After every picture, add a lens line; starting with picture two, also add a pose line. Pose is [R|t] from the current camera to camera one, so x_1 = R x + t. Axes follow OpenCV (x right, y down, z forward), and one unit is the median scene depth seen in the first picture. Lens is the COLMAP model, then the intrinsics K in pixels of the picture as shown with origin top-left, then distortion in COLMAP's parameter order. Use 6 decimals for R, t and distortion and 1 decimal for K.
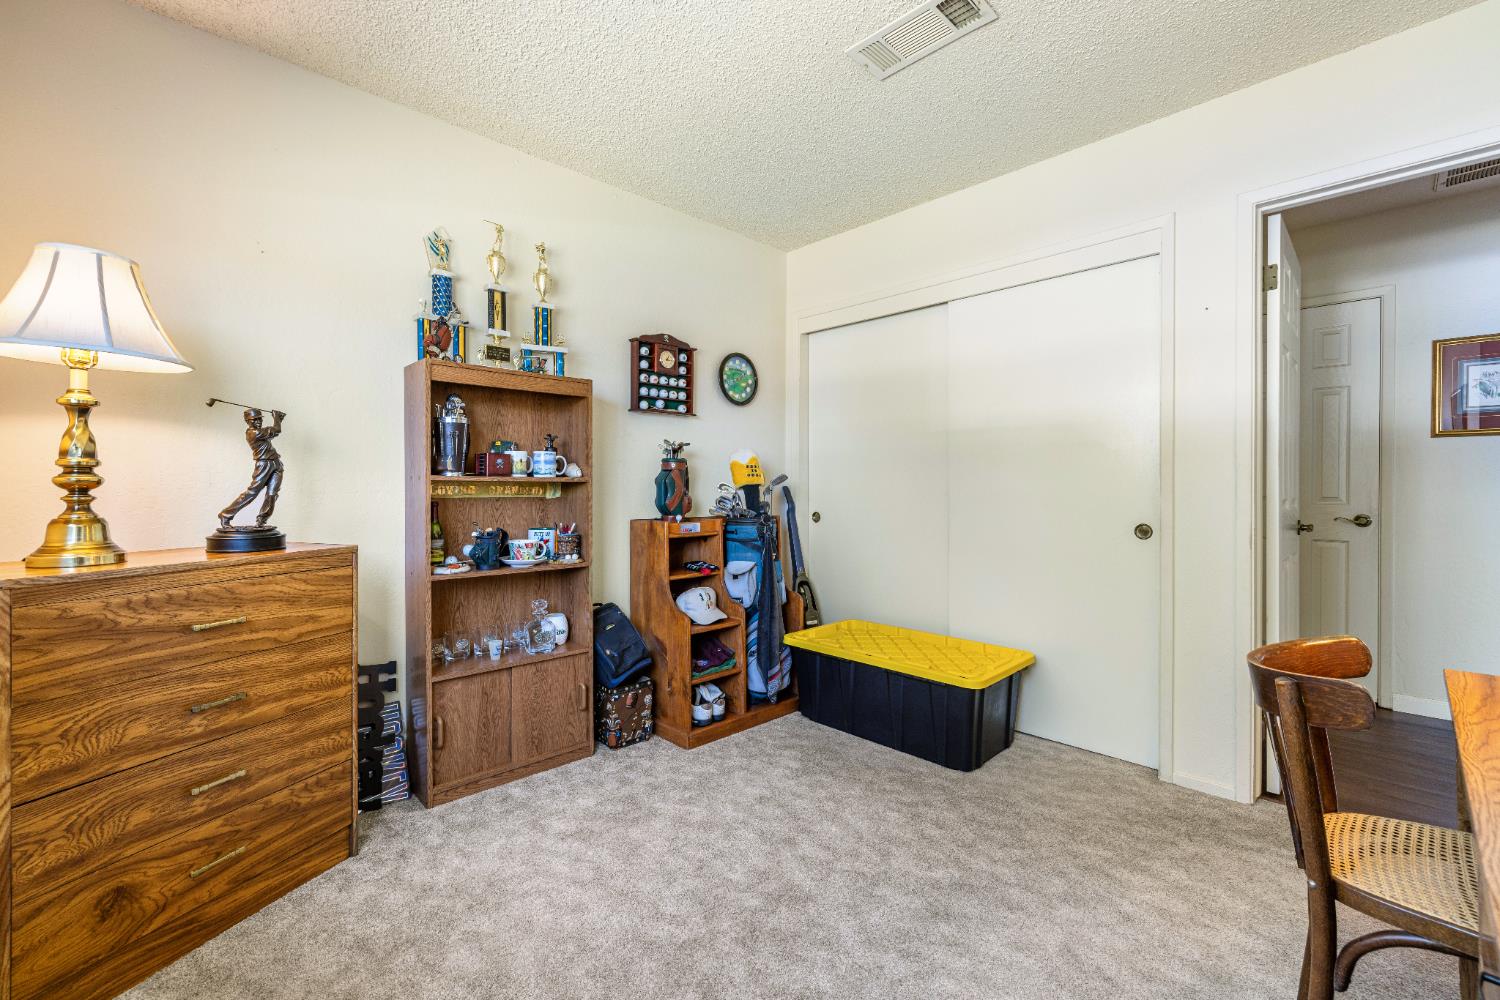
lens RADIAL K [[635.2, 0, 743.1], [0, 635.2, 491.9], [0, 0, 1]] dist [0.003899, -0.000321]
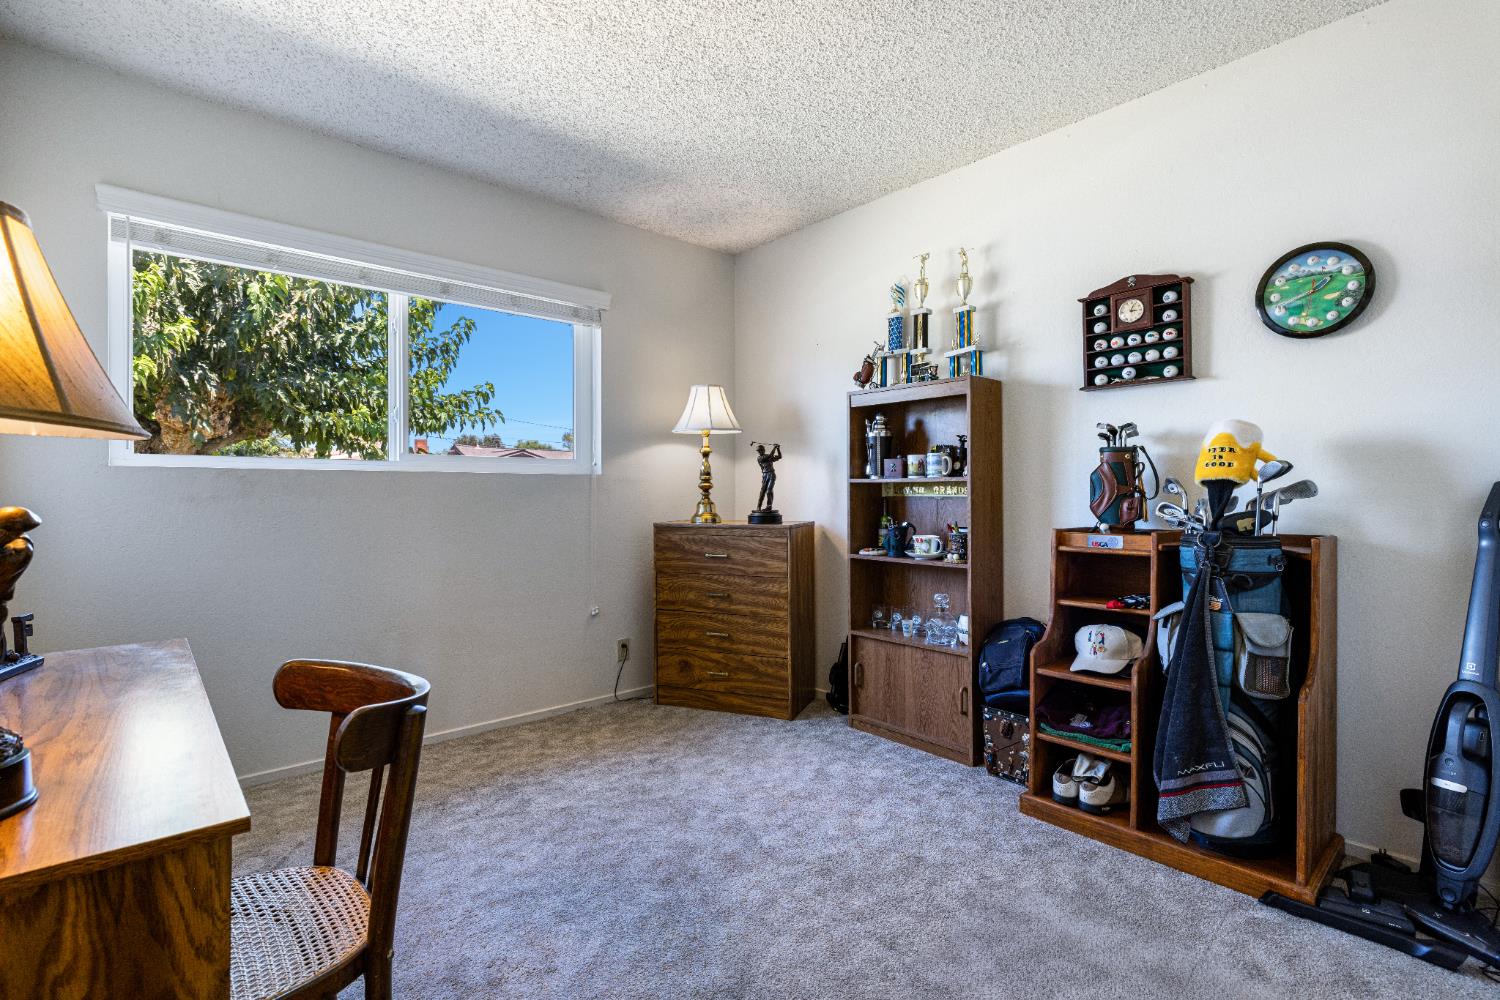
lens RADIAL K [[687.5, 0, 748.8], [0, 687.5, 498.5], [0, 0, 1]] dist [-0.003886, 0.000290]
pose [[-0.026320, 0.009485, -0.999609, 0.745652], [-0.006293, 0.999934, 0.009654, 0.002331], [0.999634, 0.006545, -0.026258, 0.639821]]
